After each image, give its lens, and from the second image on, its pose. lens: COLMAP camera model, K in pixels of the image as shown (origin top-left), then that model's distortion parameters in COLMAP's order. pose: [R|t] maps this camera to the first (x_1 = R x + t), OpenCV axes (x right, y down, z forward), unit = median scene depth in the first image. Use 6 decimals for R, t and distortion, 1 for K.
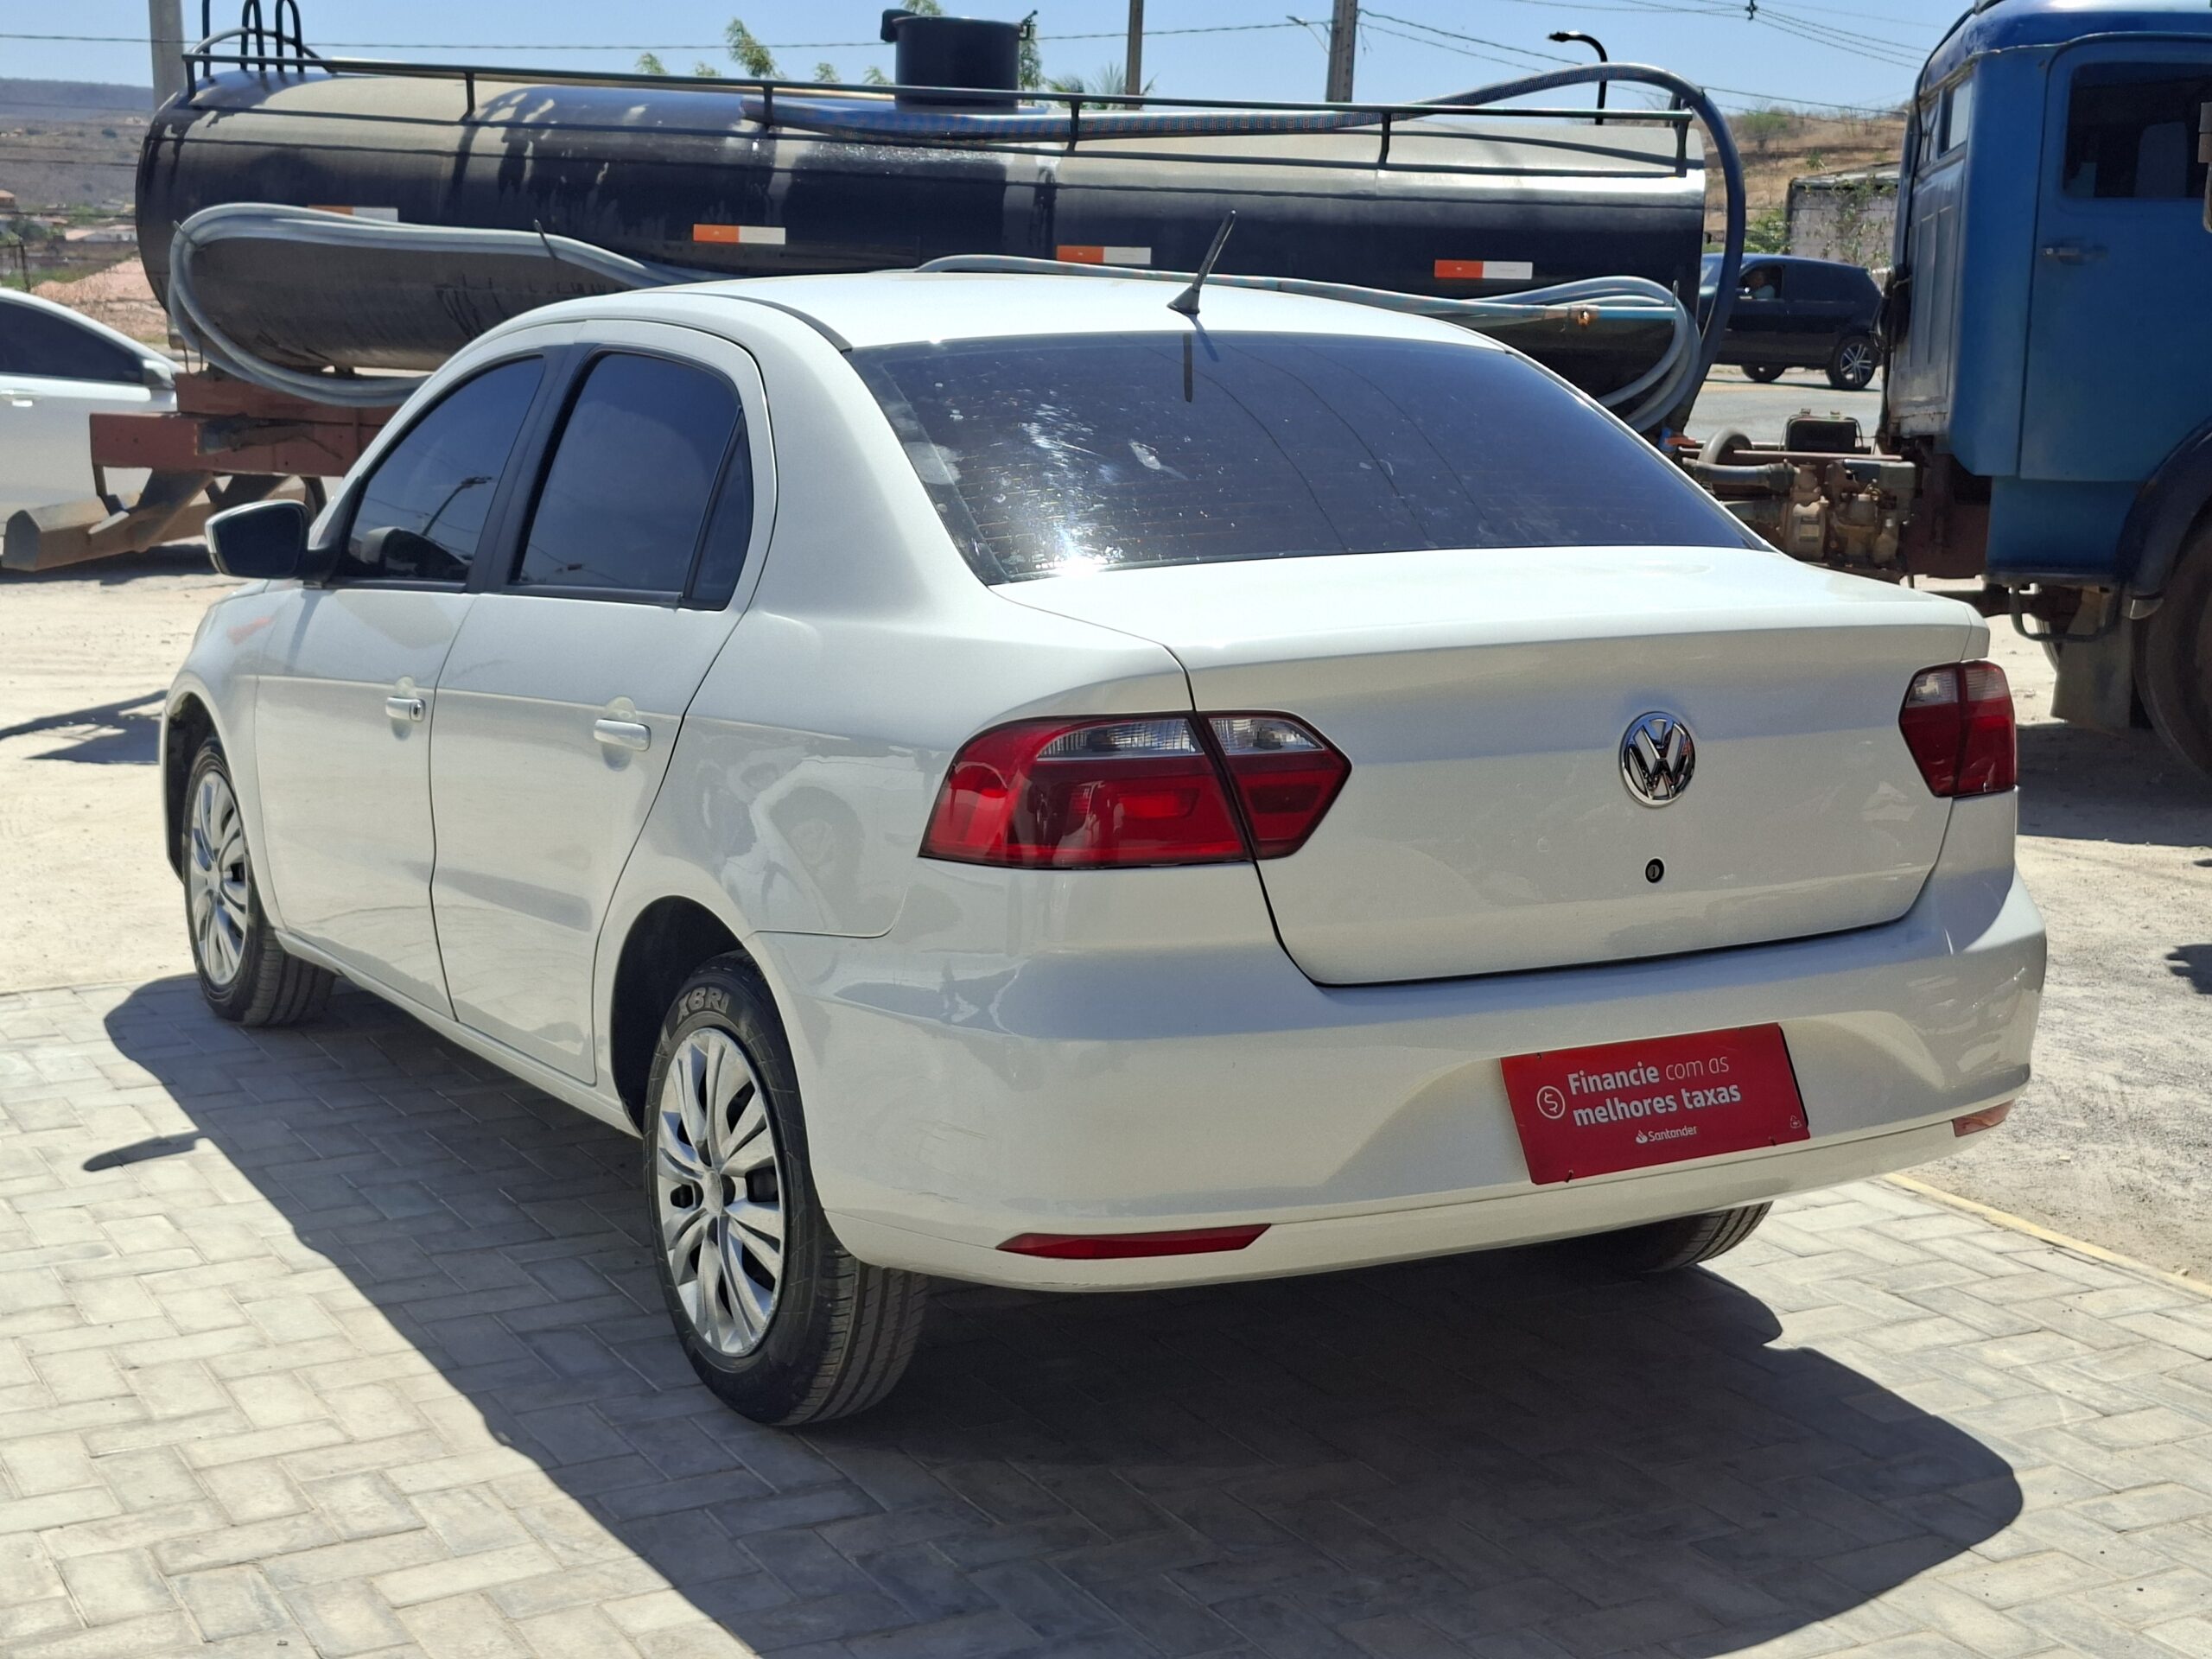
lens RADIAL K [[3039.6, 0, 1069.4], [0, 3039.6, 832.4], [0, 0, 1]] dist [0.107674, 0.000000]
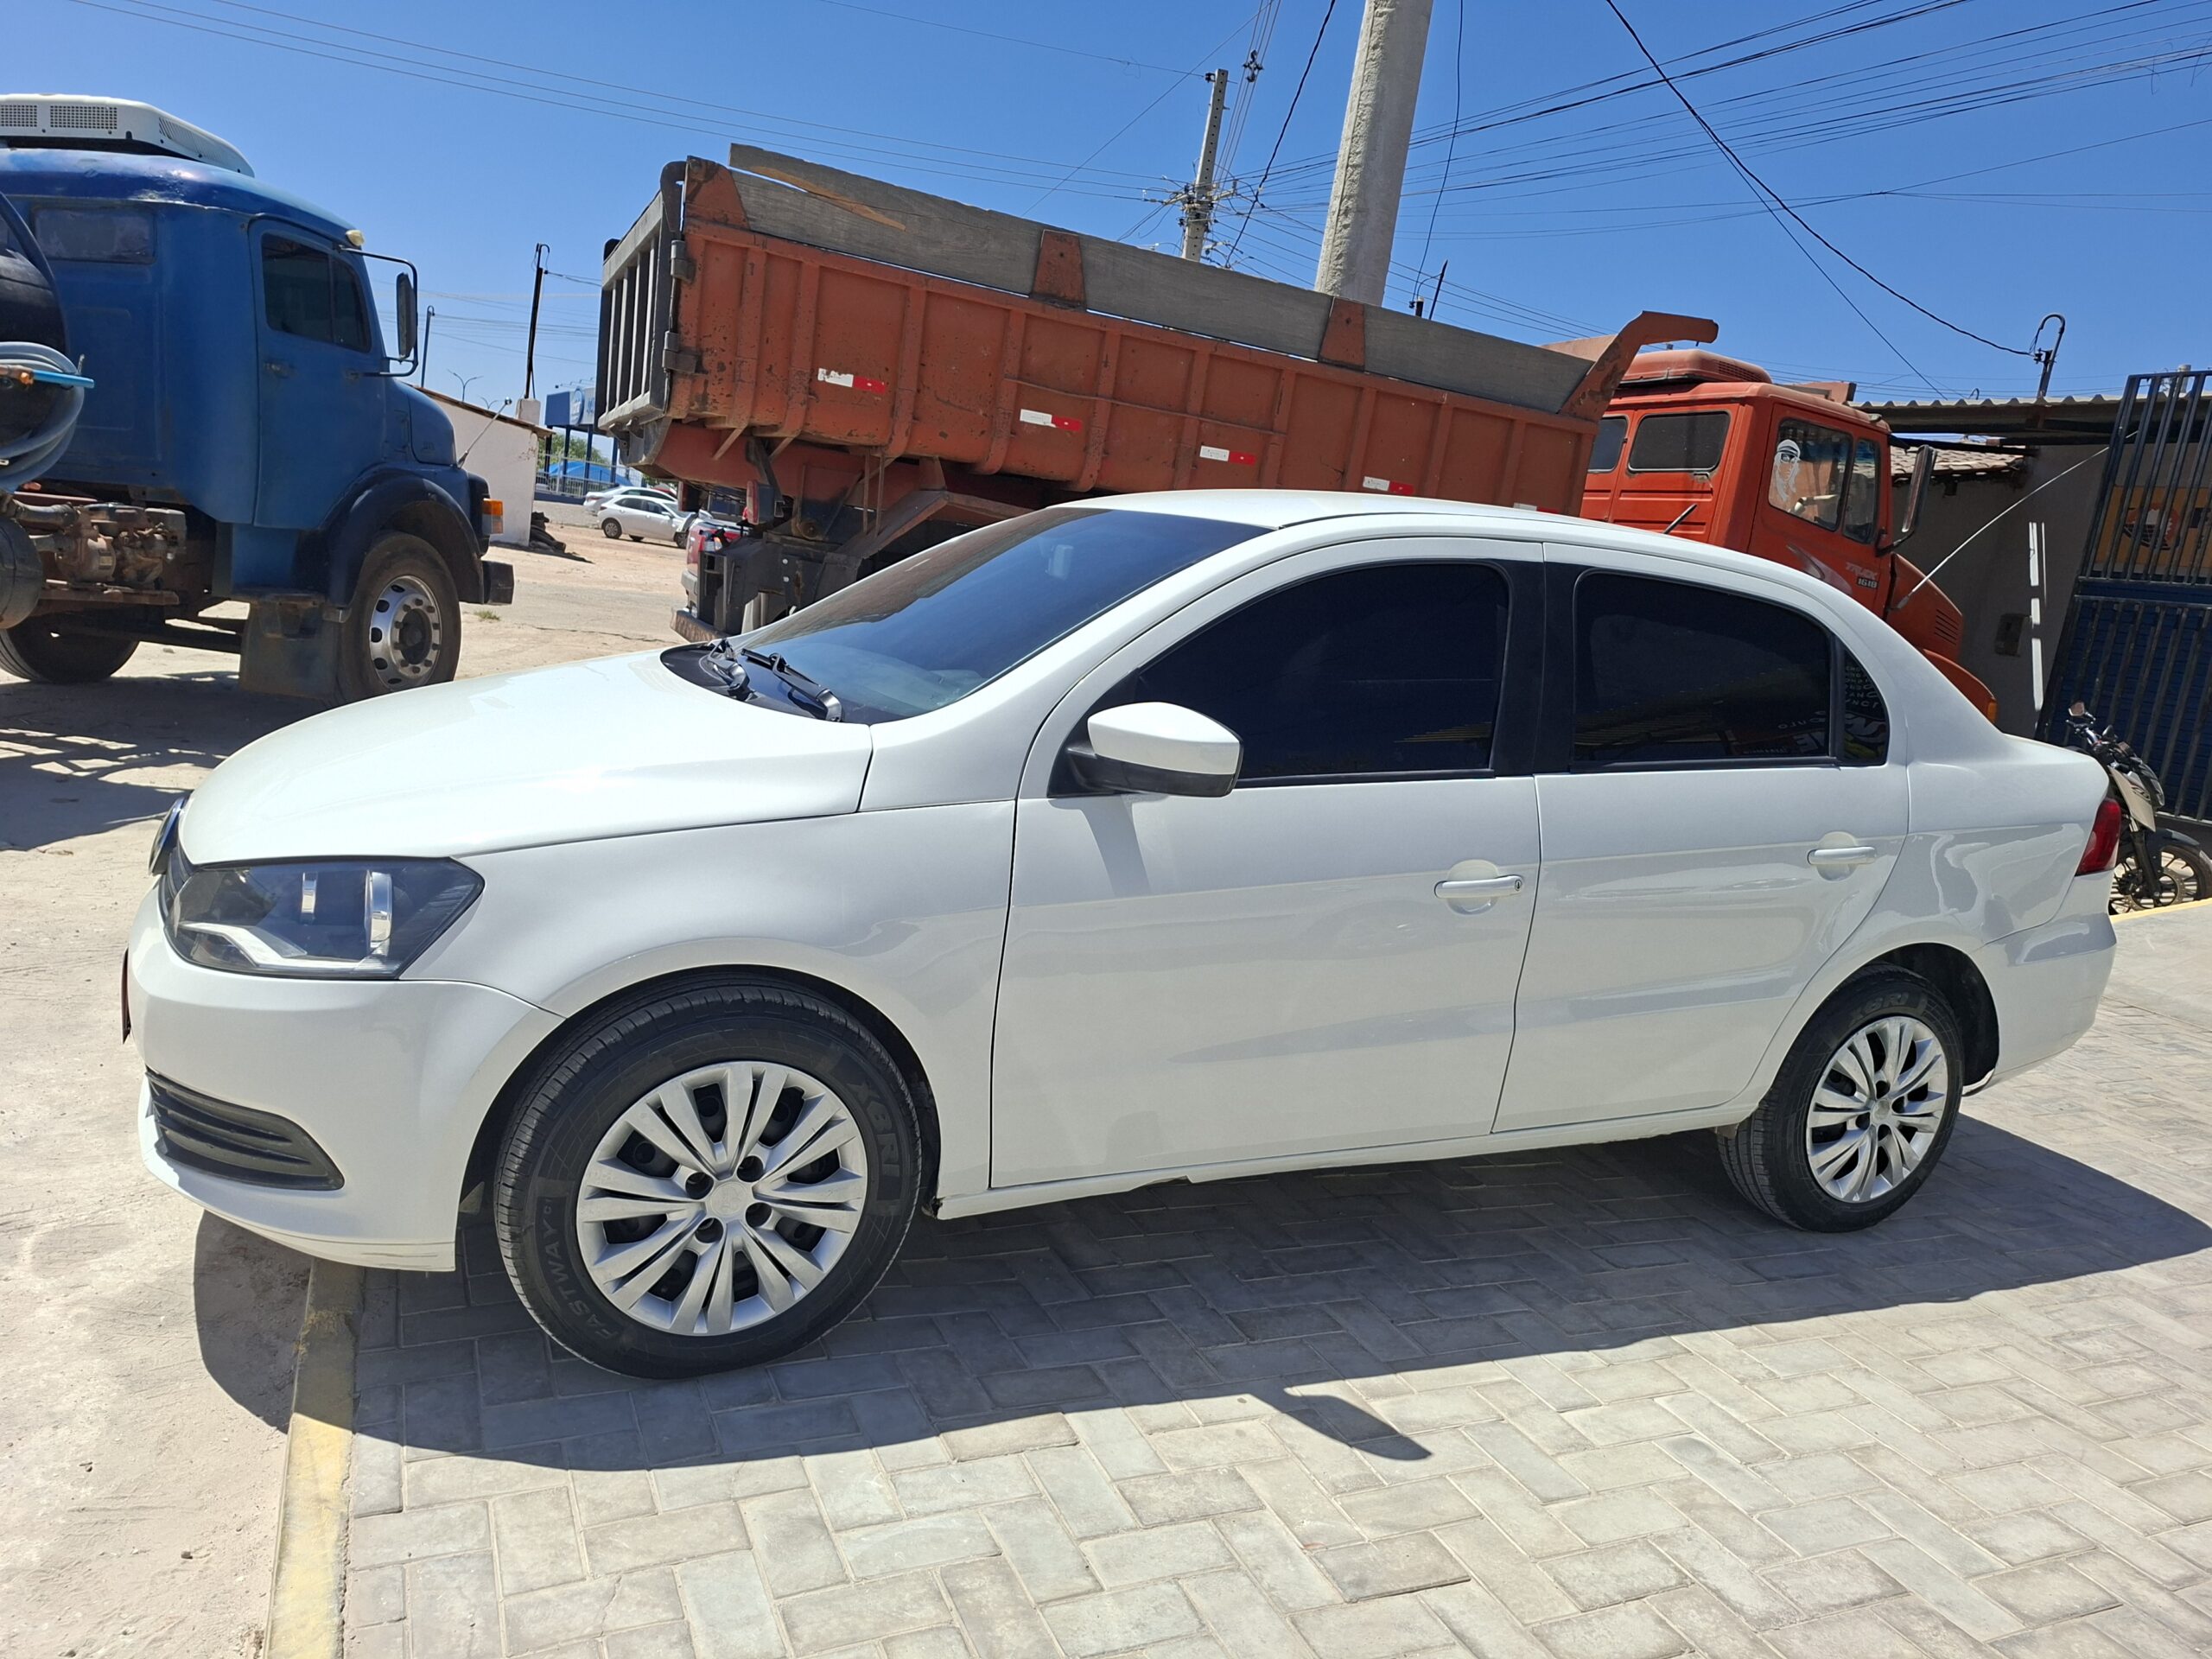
lens RADIAL K [[1545.9, 0, 1091.3], [0, 1545.9, 847.9], [0, 0, 1]] dist [0.052643, -0.048858]
pose [[0.076769, -0.192748, 0.978241, -0.380476], [0.052078, 0.980572, 0.189120, -0.082301], [-0.995688, 0.036426, 0.085315, 0.536423]]
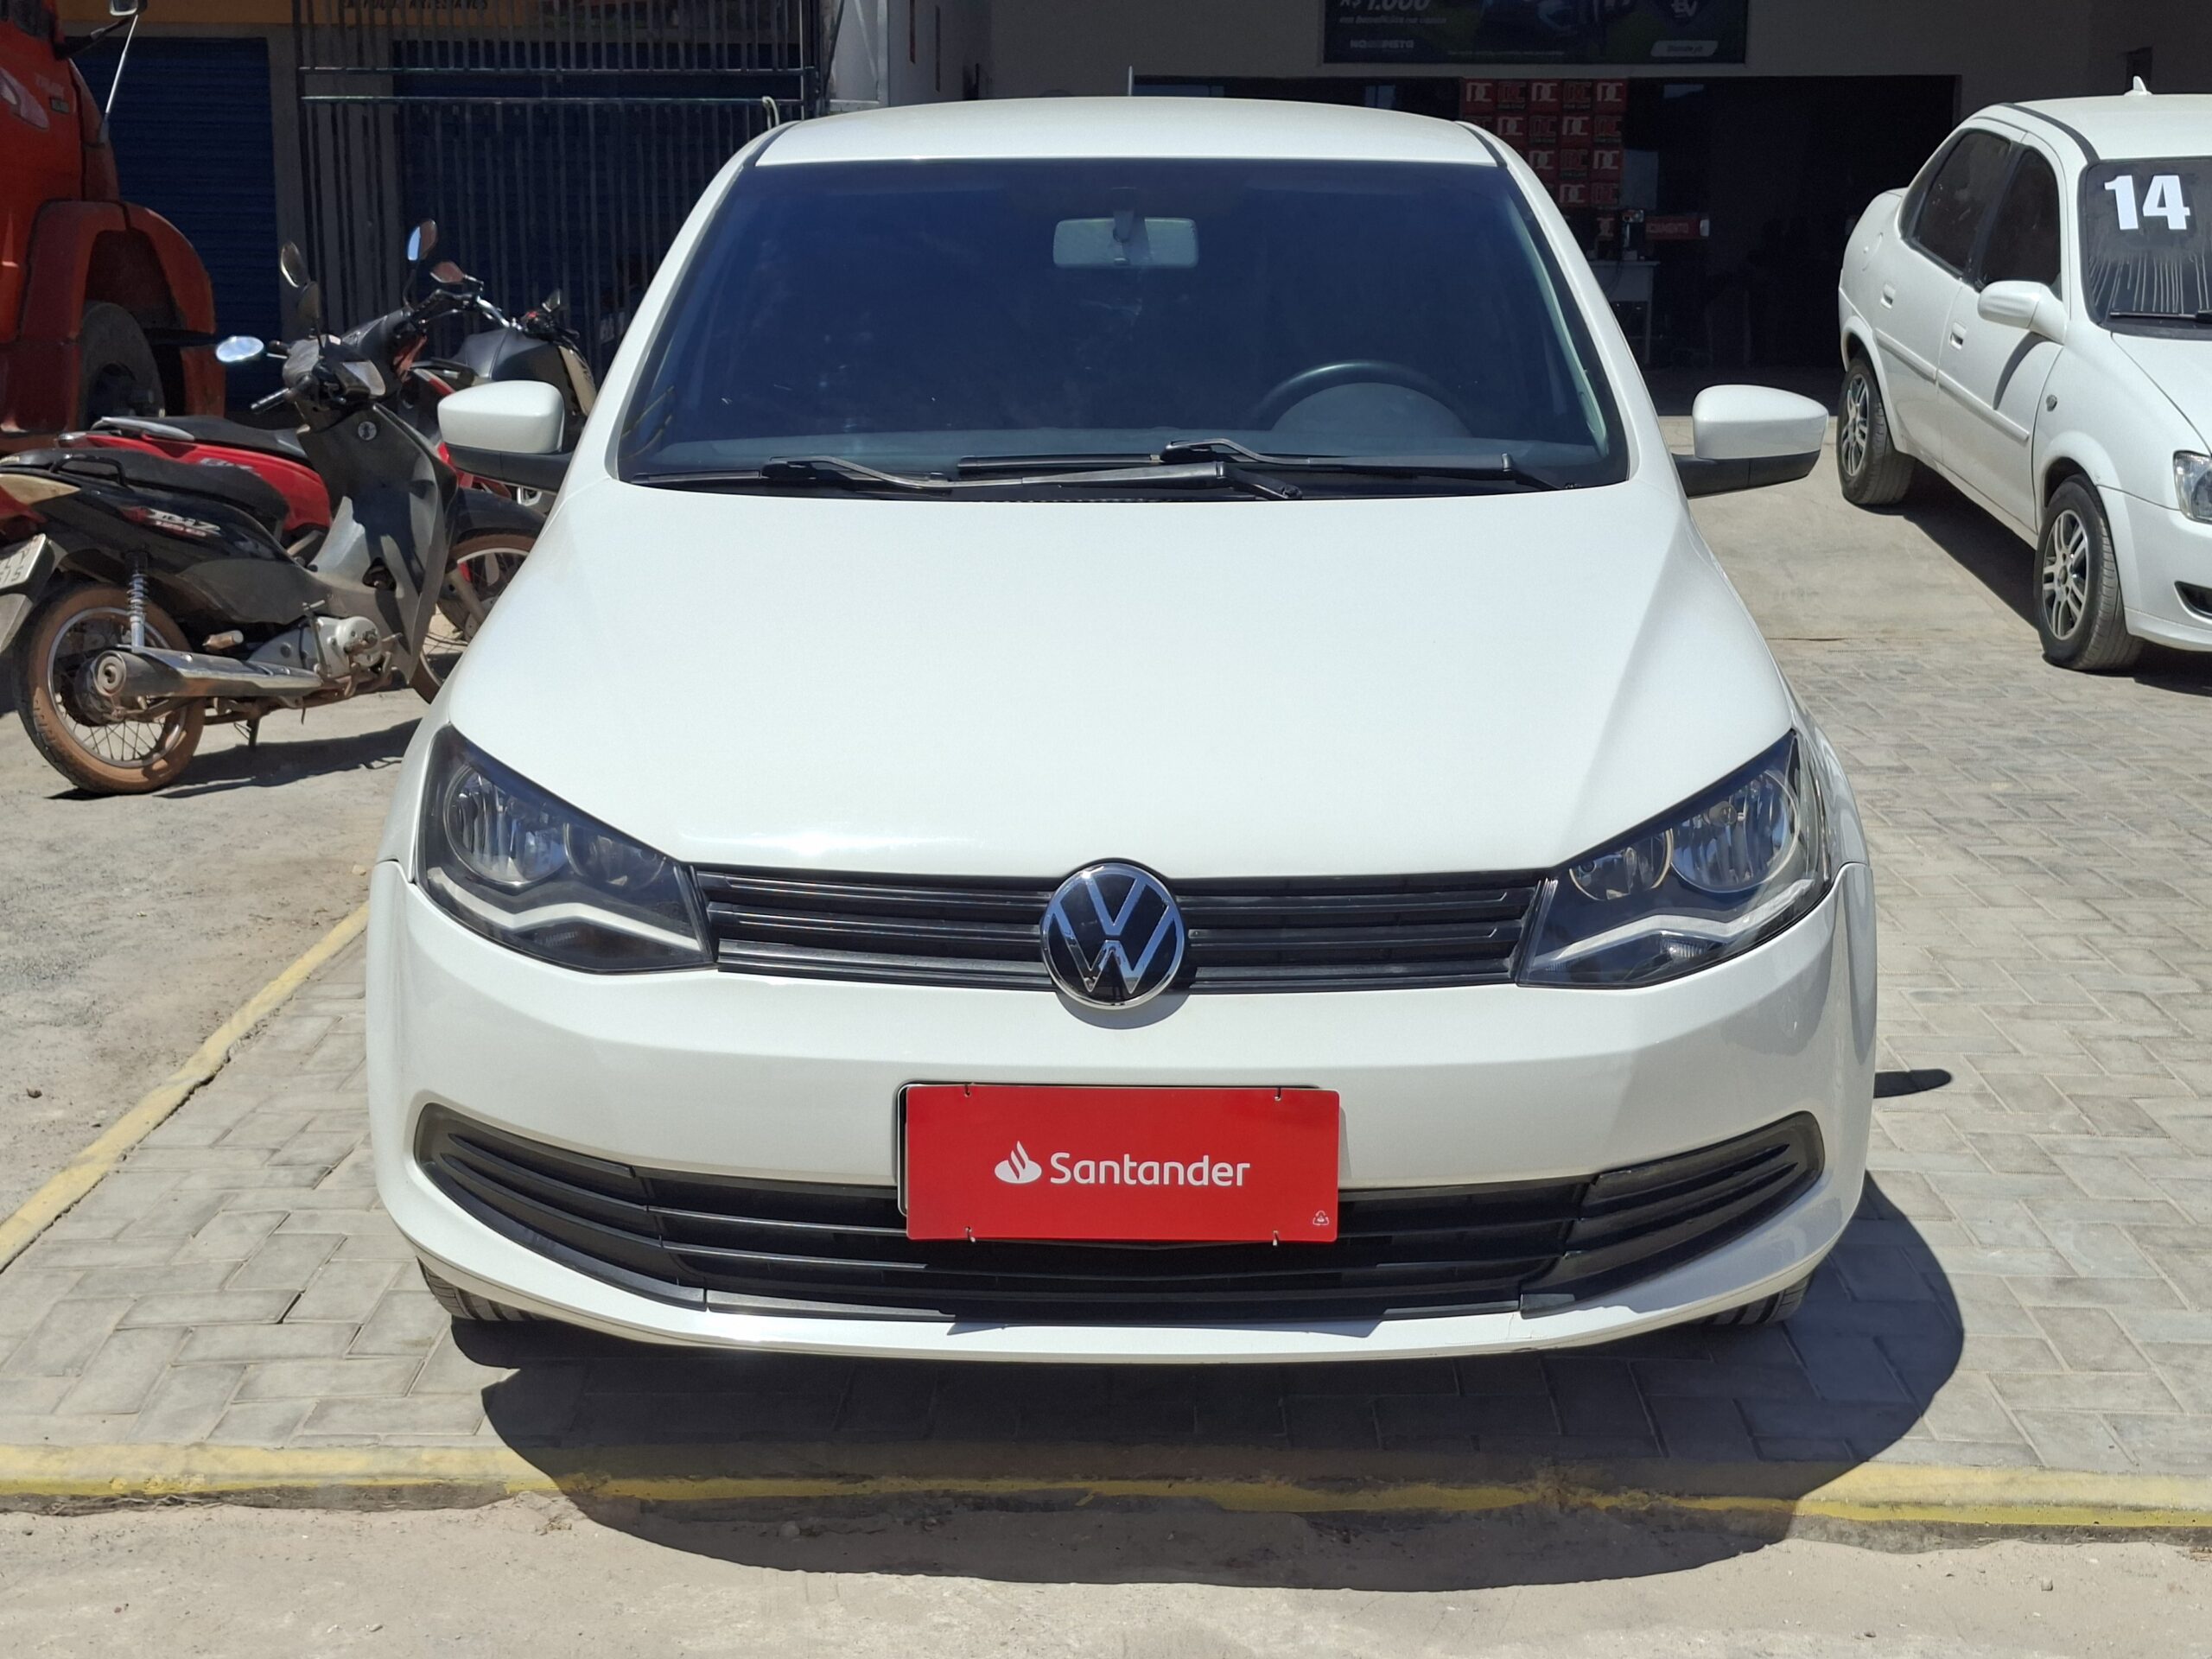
lens RADIAL K [[3039.6, 0, 1095.0], [0, 3039.6, 832.8], [0, 0, 1]] dist [0.107674, 0.000000]
pose [[-0.864596, -0.115716, 0.488962, -0.276249], [0.071315, 0.935010, 0.347376, -0.151489], [-0.497381, 0.335210, -0.800154, 0.938923]]
